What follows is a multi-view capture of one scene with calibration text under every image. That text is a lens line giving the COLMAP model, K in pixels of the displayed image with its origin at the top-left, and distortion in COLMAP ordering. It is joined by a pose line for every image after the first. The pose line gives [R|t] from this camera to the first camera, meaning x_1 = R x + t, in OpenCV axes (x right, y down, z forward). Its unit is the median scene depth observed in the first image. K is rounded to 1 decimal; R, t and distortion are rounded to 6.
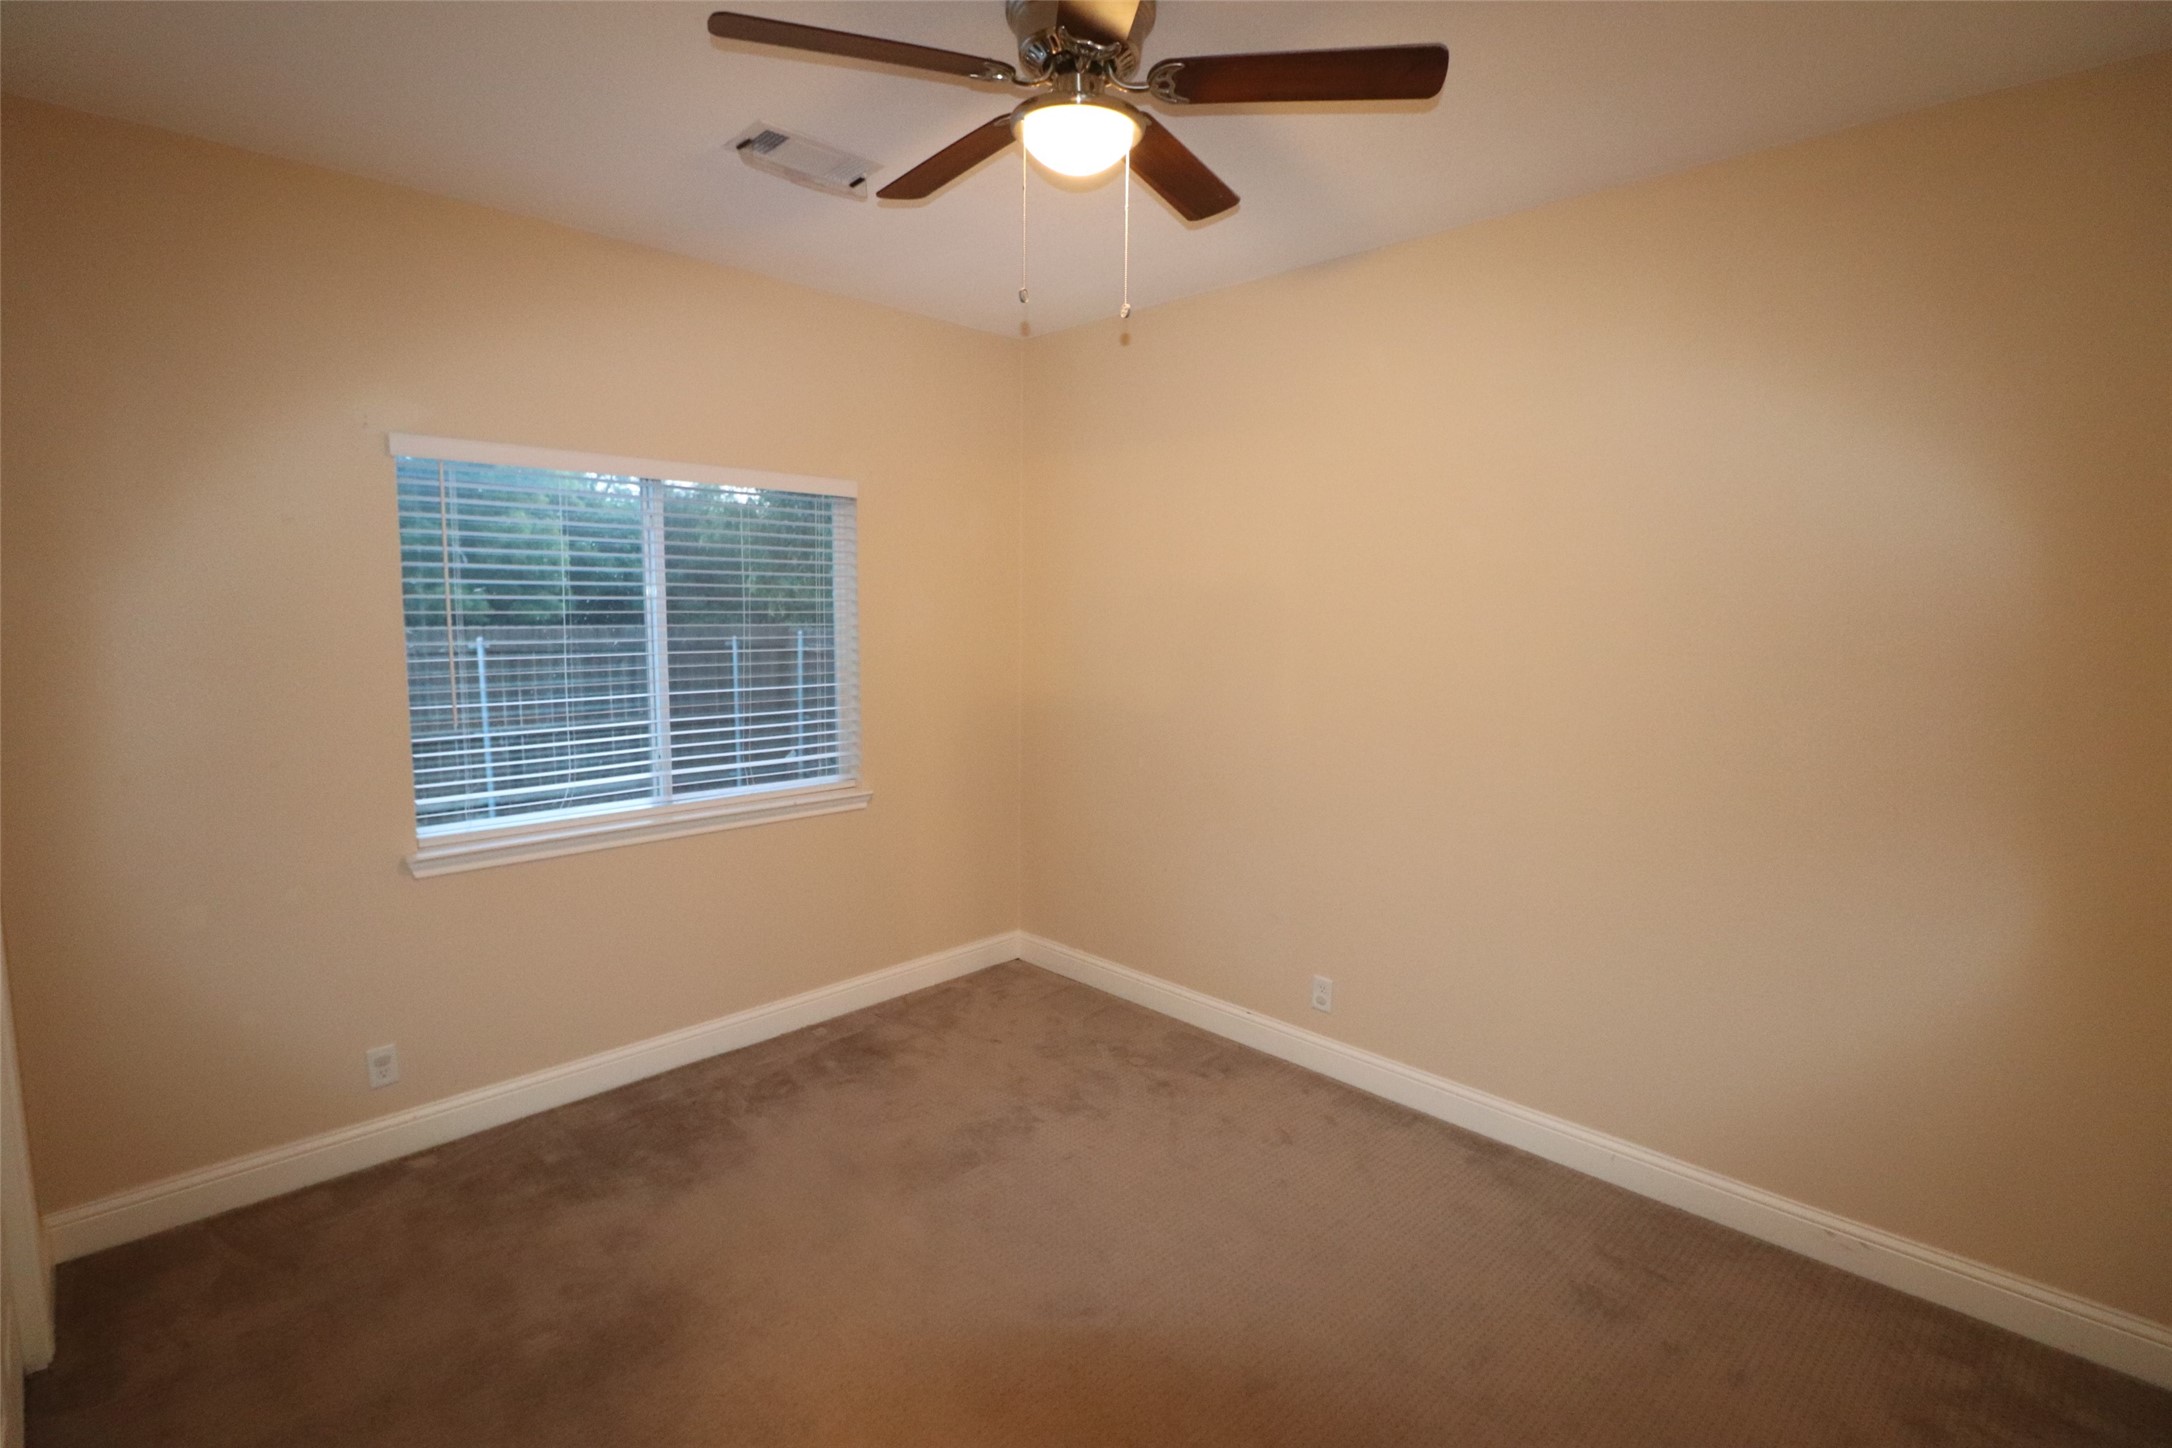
lens RADIAL K [[1011.6, 0, 1095.4], [0, 1011.6, 712.5], [0, 0, 1]] dist [-0.007582, -0.006953]
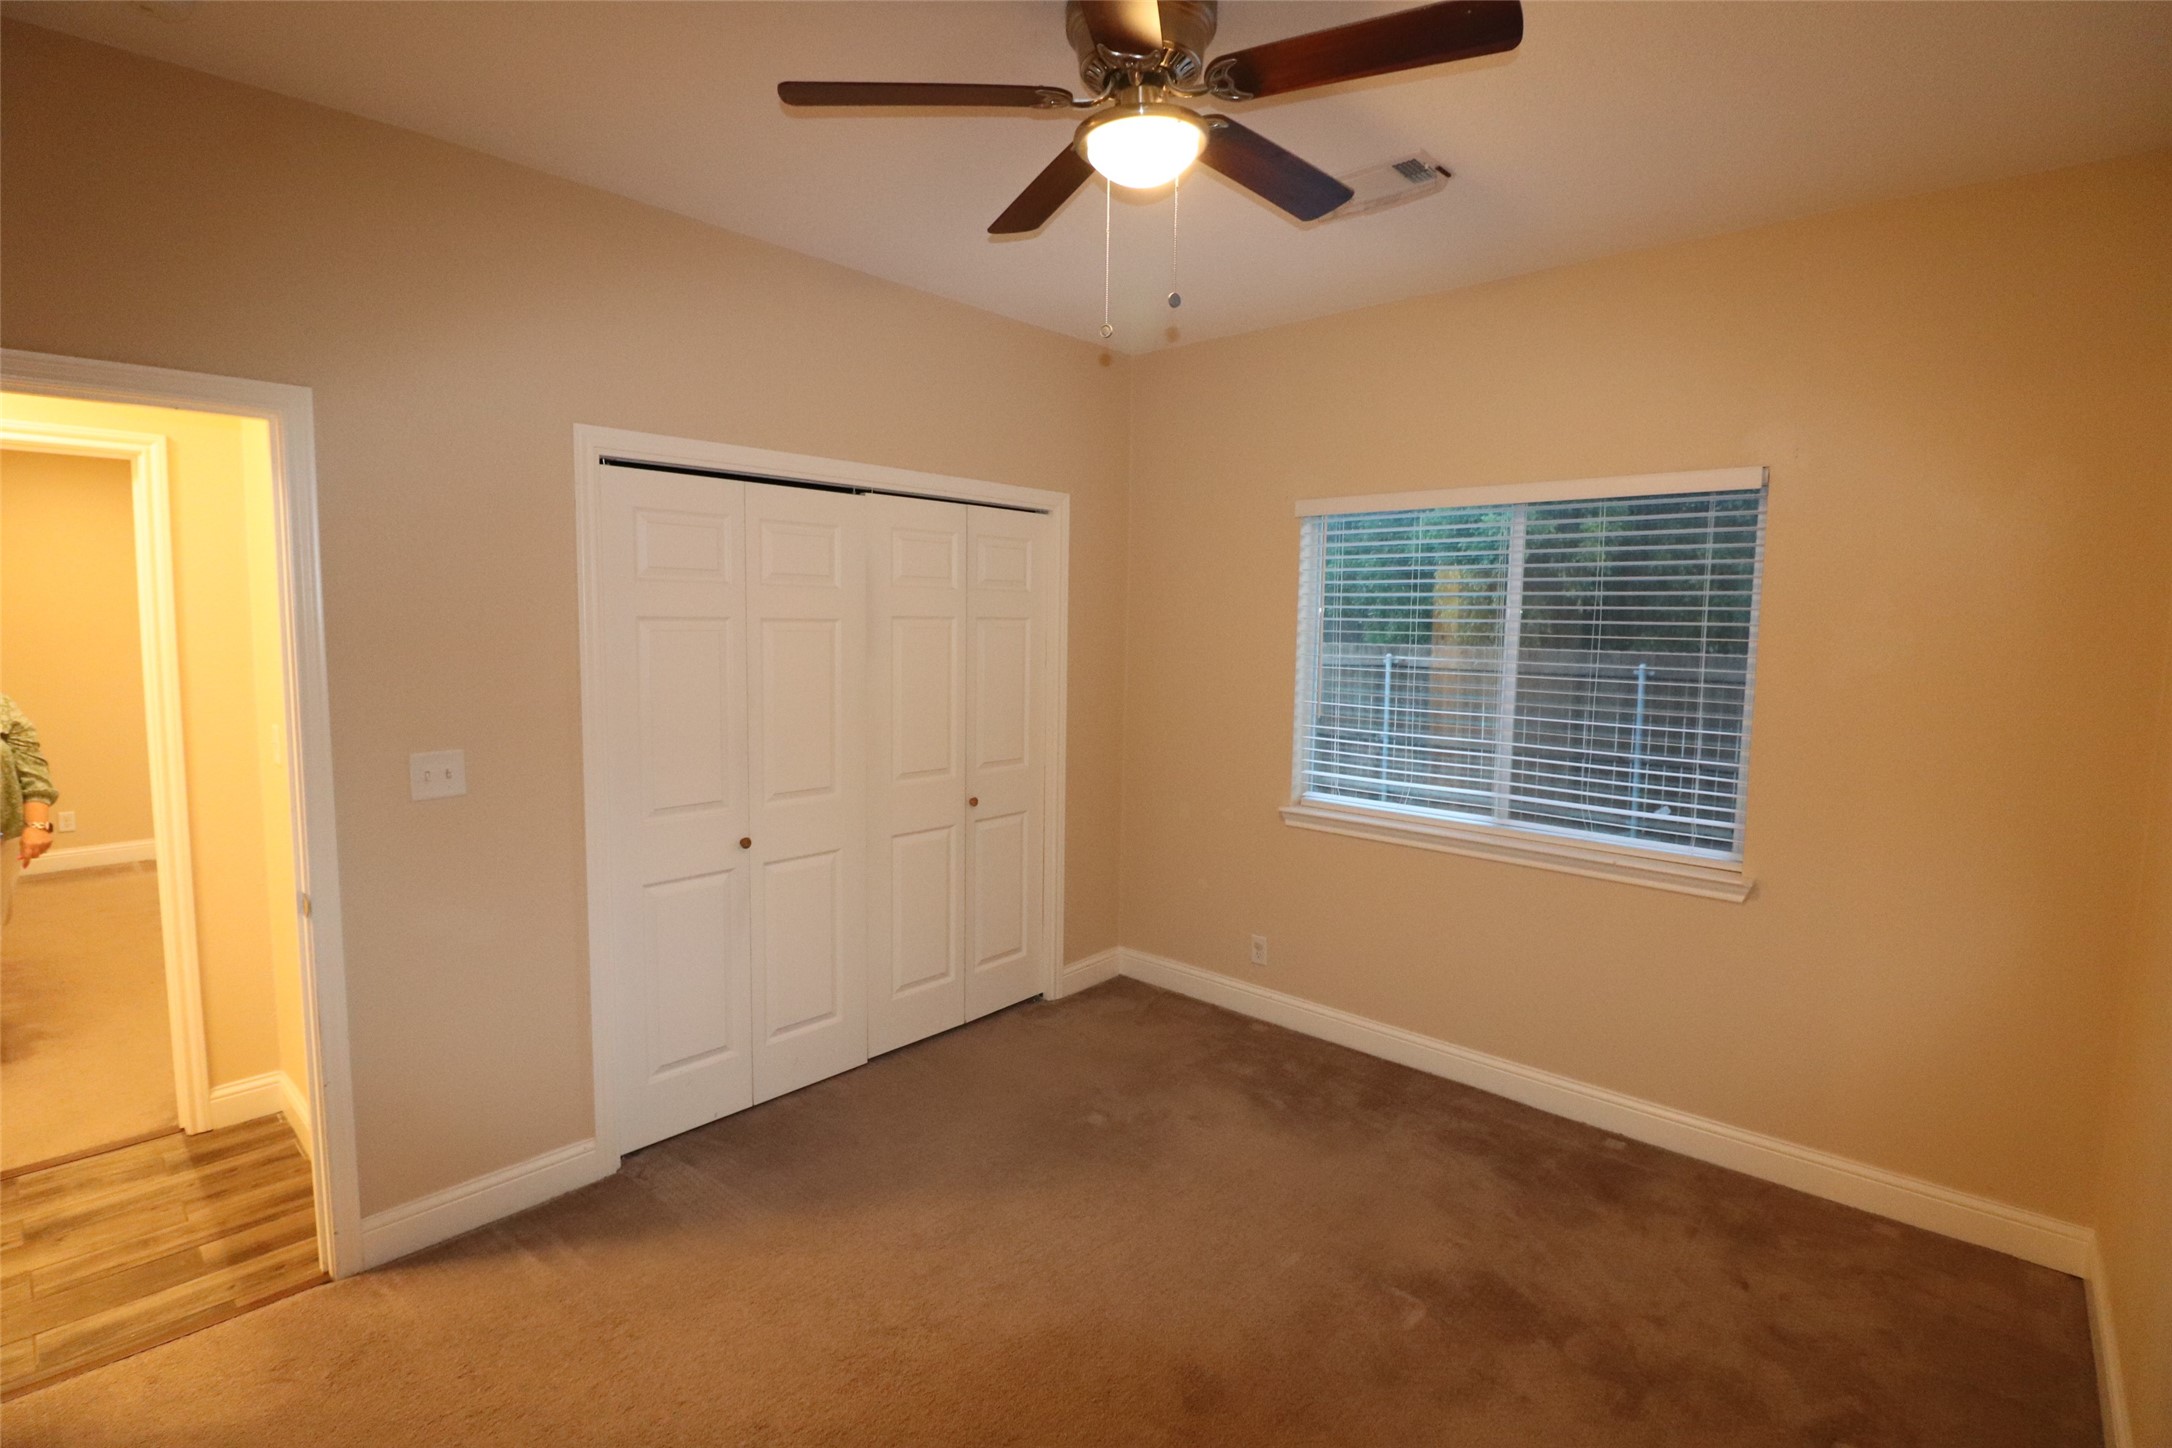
lens RADIAL K [[1011.6, 0, 1062.6], [0, 1011.6, 723.1], [0, 0, 1]] dist [-0.007582, -0.006953]
pose [[0.027694, 0.096497, -0.994948, 0.548694], [-0.119730, 0.988484, 0.092537, -0.051445], [0.992420, 0.116563, 0.038928, 0.520607]]
